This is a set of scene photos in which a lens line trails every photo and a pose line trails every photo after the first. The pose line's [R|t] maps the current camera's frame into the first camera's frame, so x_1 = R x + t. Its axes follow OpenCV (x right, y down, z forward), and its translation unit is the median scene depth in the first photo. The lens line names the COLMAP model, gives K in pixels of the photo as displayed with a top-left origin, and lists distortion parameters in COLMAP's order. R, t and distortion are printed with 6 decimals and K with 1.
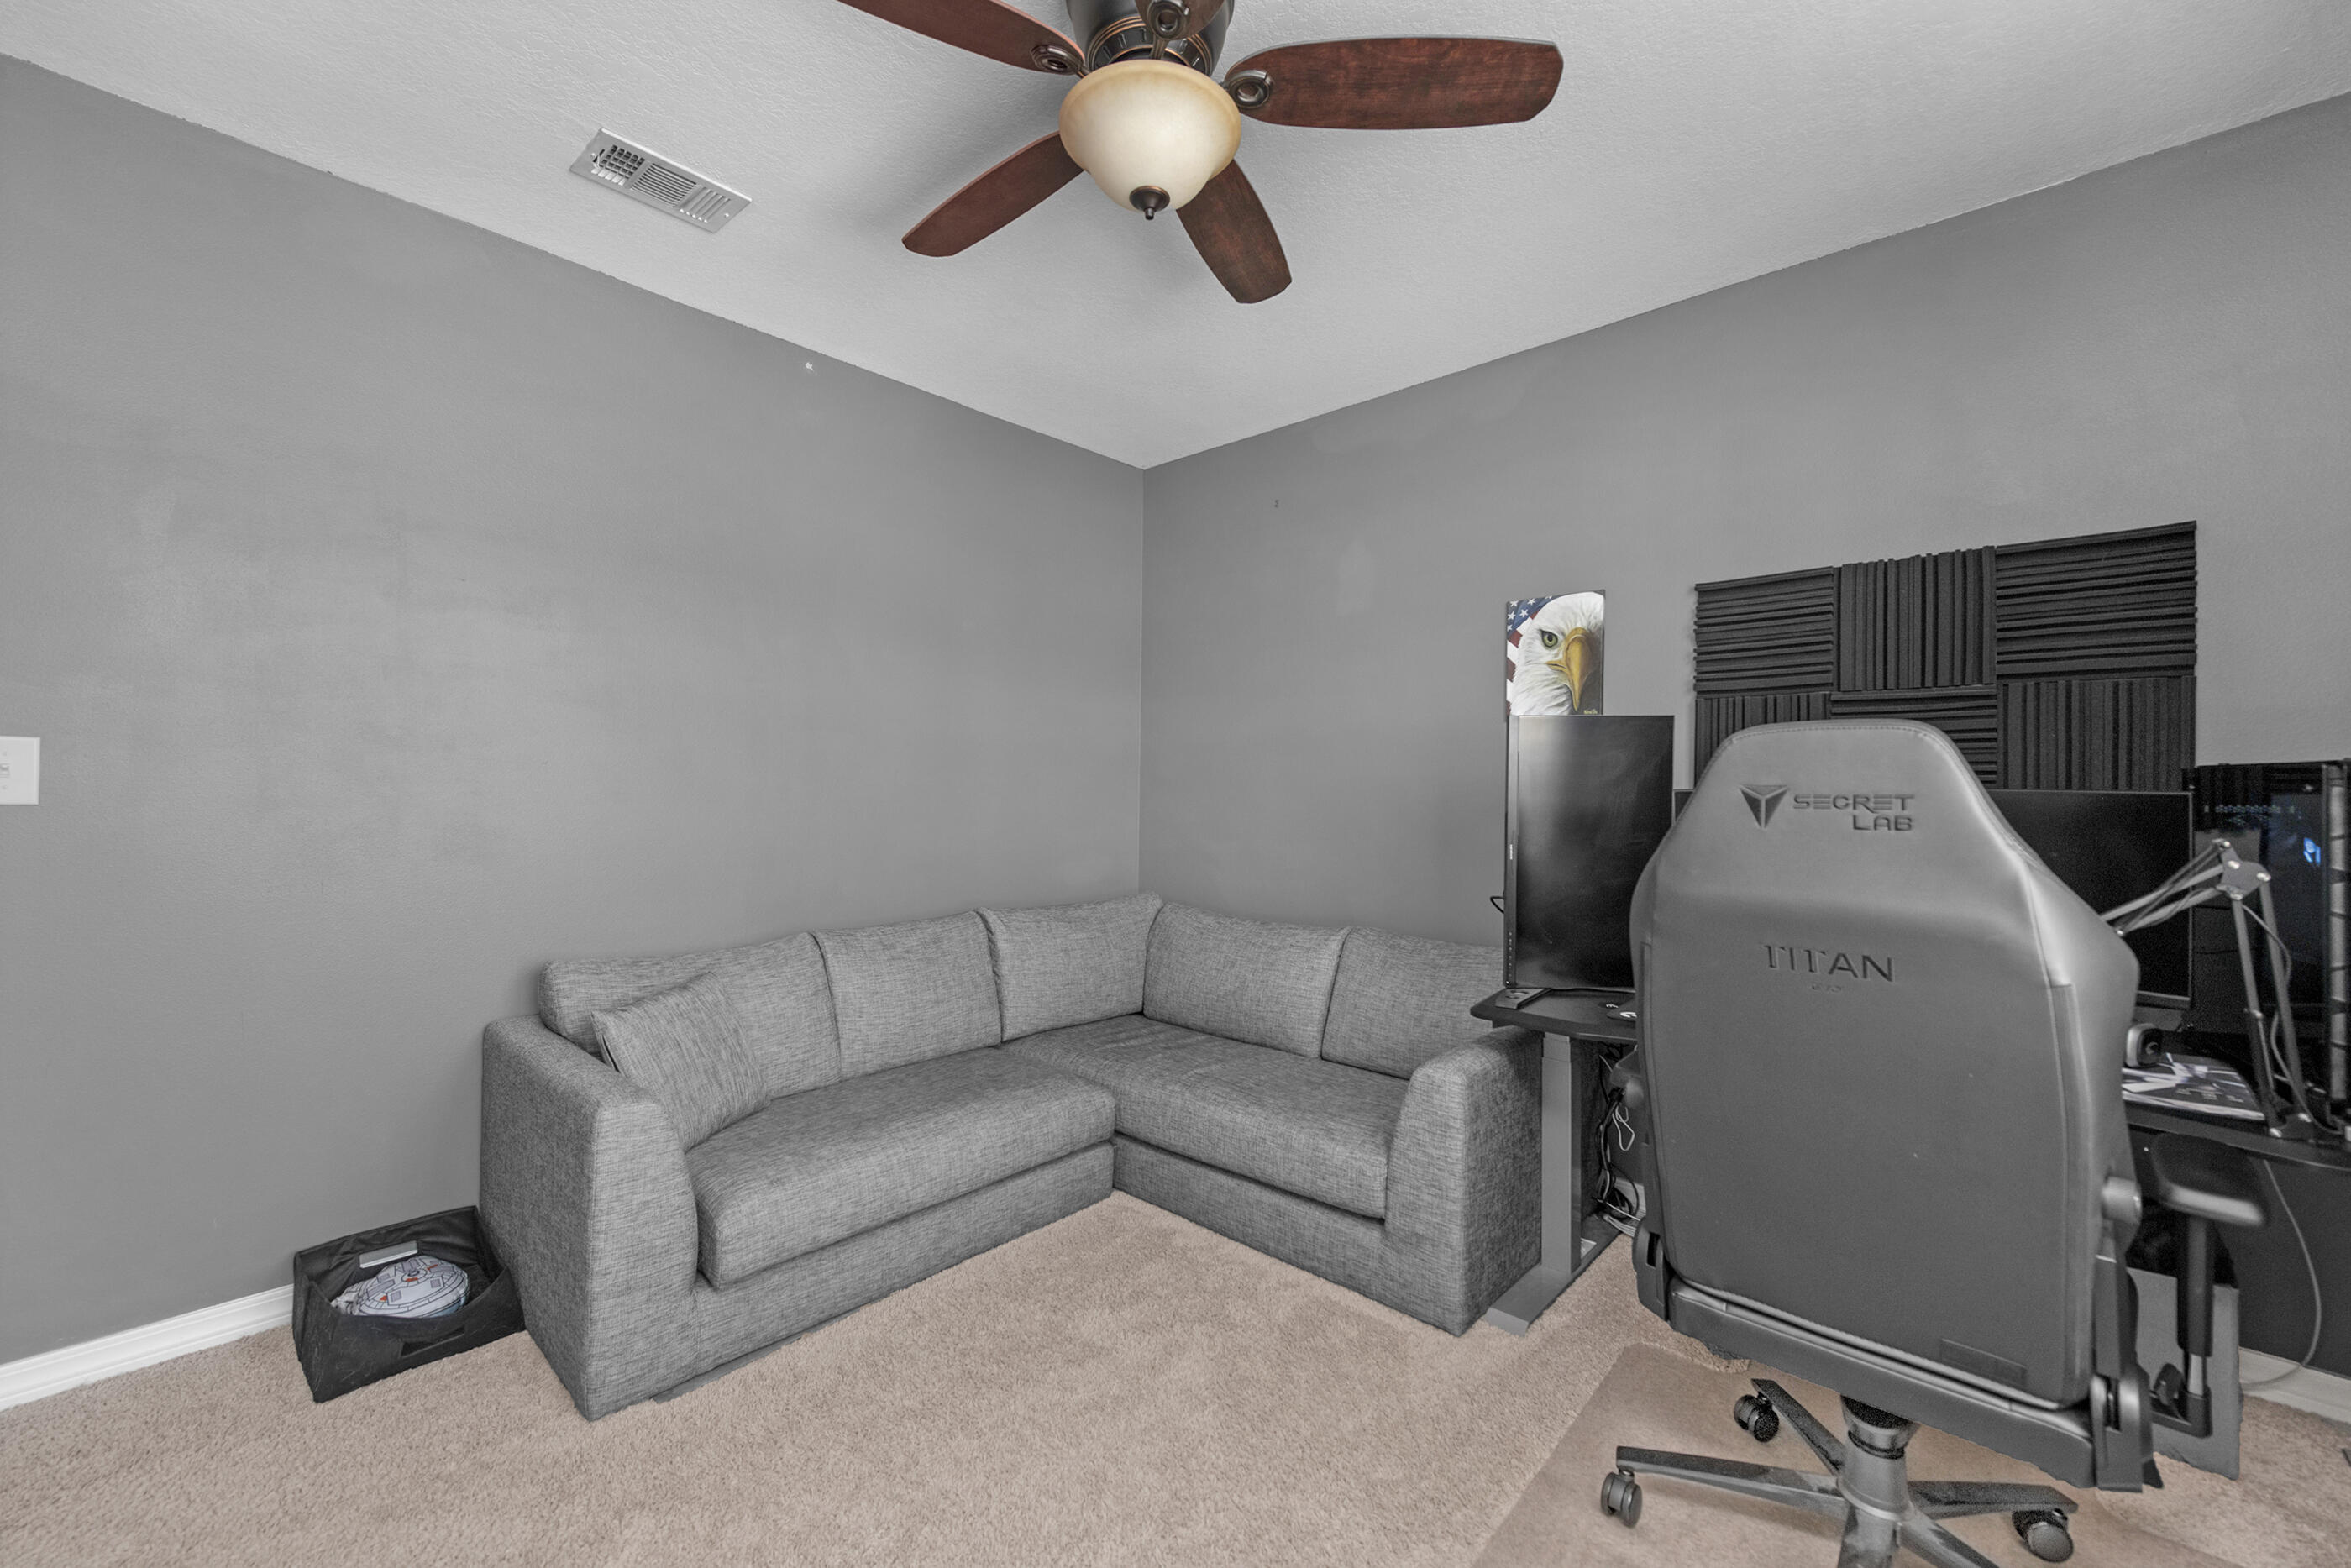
lens RADIAL K [[946.1, 0, 1165.0], [0, 946.1, 778.6], [0, 0, 1]] dist [0.004051, -0.000774]
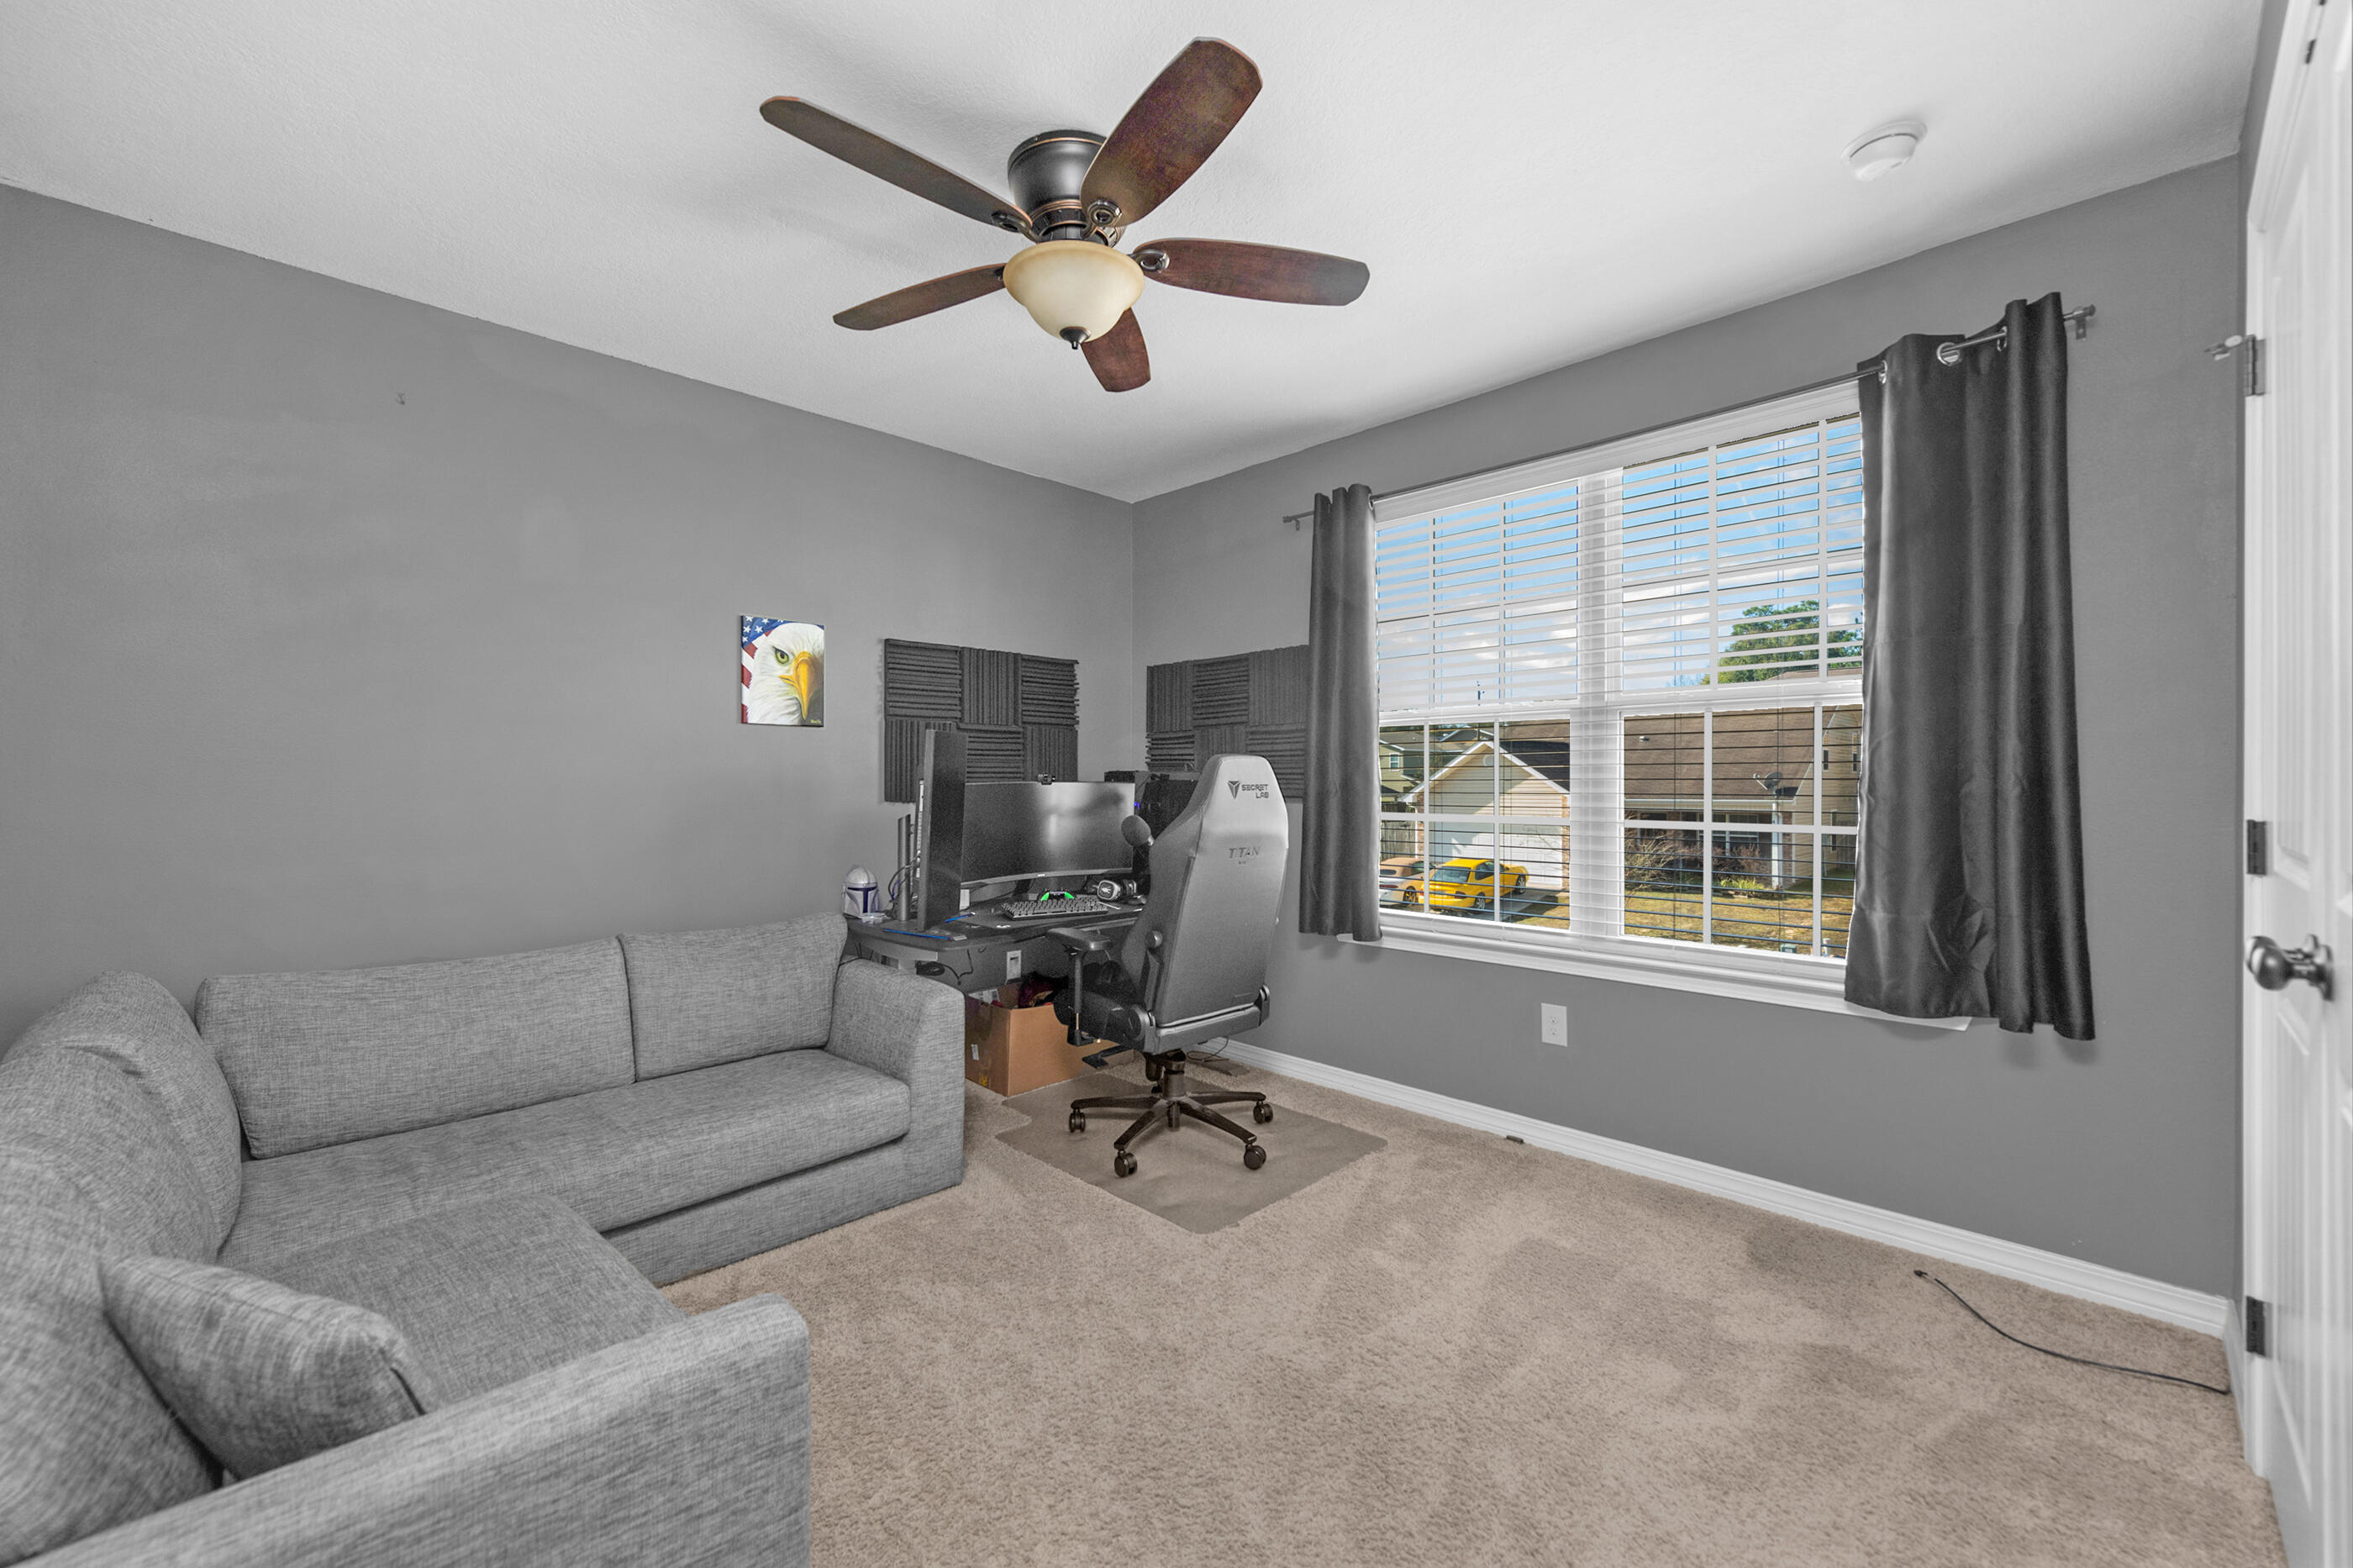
lens RADIAL K [[947.0, 0, 1166.4], [0, 947.0, 782.6], [0, 0, 1]] dist [0.004051, -0.000774]
pose [[0.037070, -0.008885, 0.999273, -0.784864], [-0.006926, 0.999934, 0.009148, -0.004578], [-0.999289, -0.007260, 0.037006, 0.492843]]
